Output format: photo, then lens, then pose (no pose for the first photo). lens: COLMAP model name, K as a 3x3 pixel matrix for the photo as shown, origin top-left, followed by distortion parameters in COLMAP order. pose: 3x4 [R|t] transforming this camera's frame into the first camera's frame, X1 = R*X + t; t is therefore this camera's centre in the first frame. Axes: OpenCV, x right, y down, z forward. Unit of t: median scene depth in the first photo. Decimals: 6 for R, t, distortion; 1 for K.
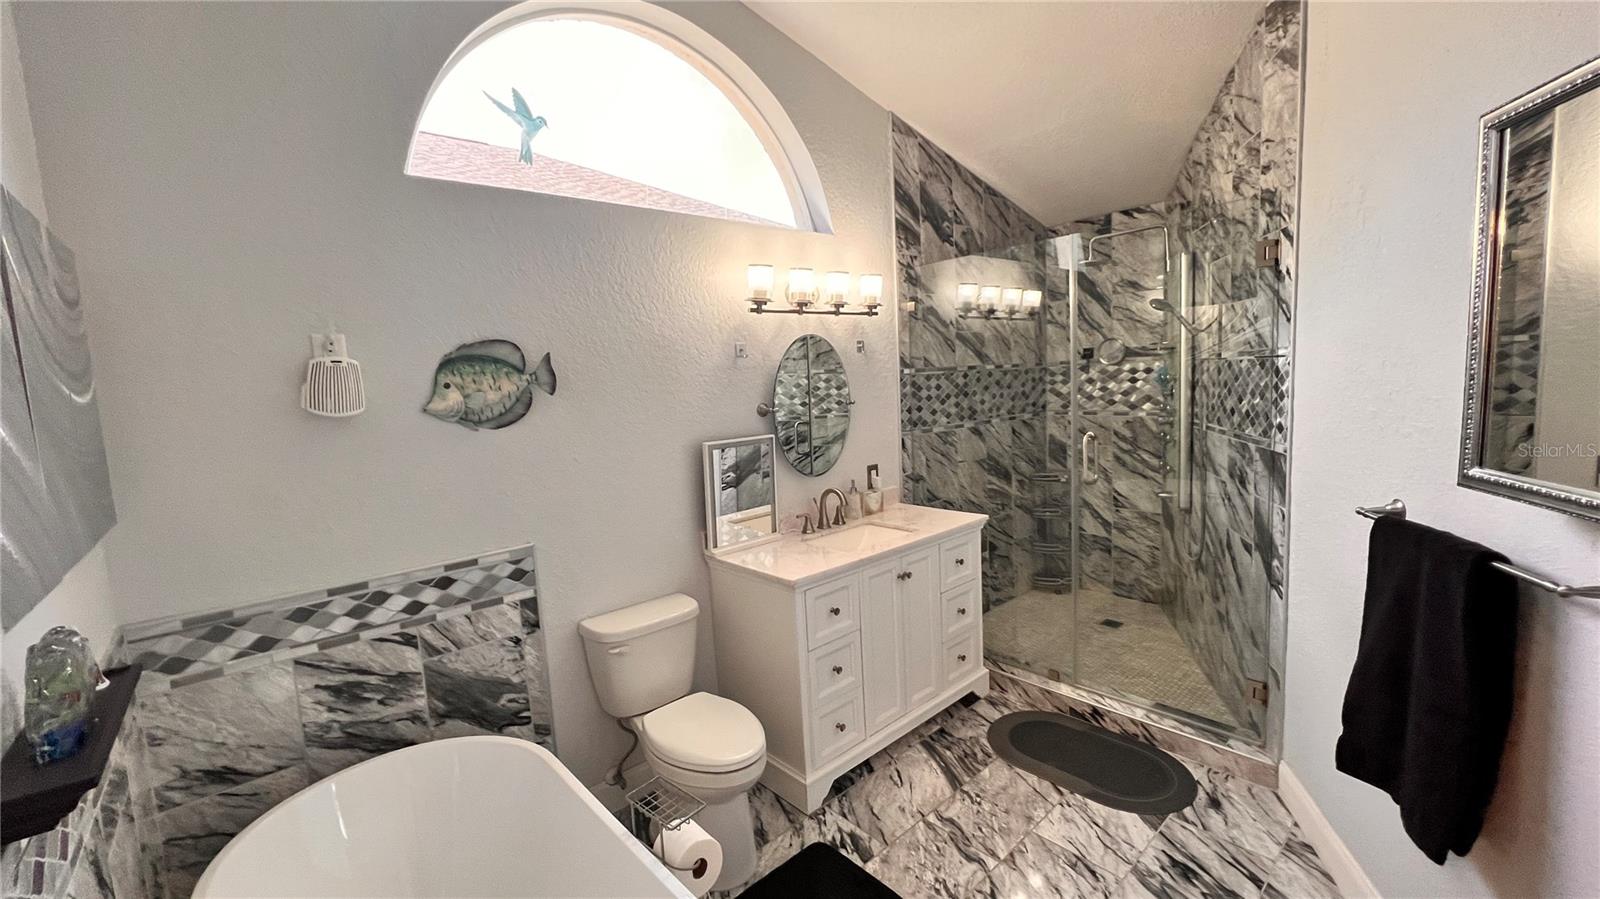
lens RADIAL K [[637.3, 0, 797.0], [0, 637.3, 445.9], [0, 0, 1]] dist [-0.000590, 0.000390]
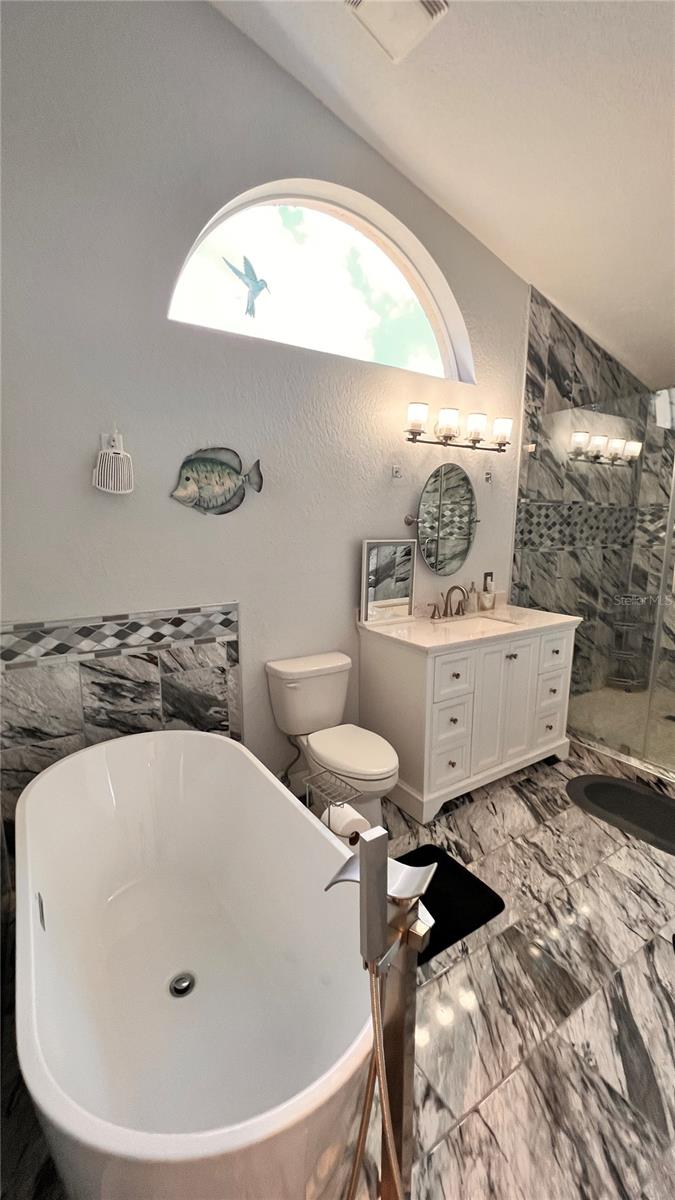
lens RADIAL K [[478.0, 0, 341.1], [0, 478.0, 596.4], [0, 0, 1]] dist [-0.000590, 0.000390]
pose [[0.986789, 0.081350, -0.140104, -0.048567], [-0.073670, 0.995526, 0.059160, 0.059816], [0.144290, -0.048057, 0.988368, 0.015605]]
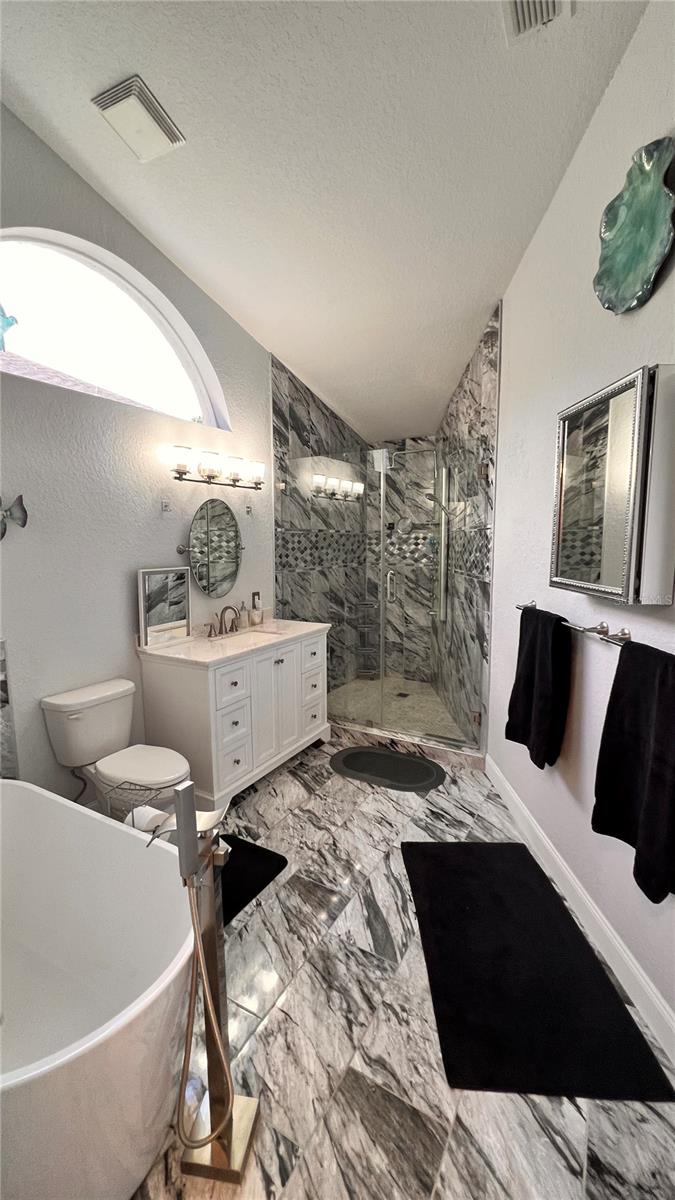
lens RADIAL K [[478.0, 0, 340.0], [0, 478.0, 597.0], [0, 0, 1]] dist [-0.000590, 0.000390]
pose [[0.948478, 0.009523, 0.316699, -0.063376], [-0.010673, 0.999941, 0.001896, 0.051723], [-0.316662, -0.005179, 0.948524, -0.144086]]
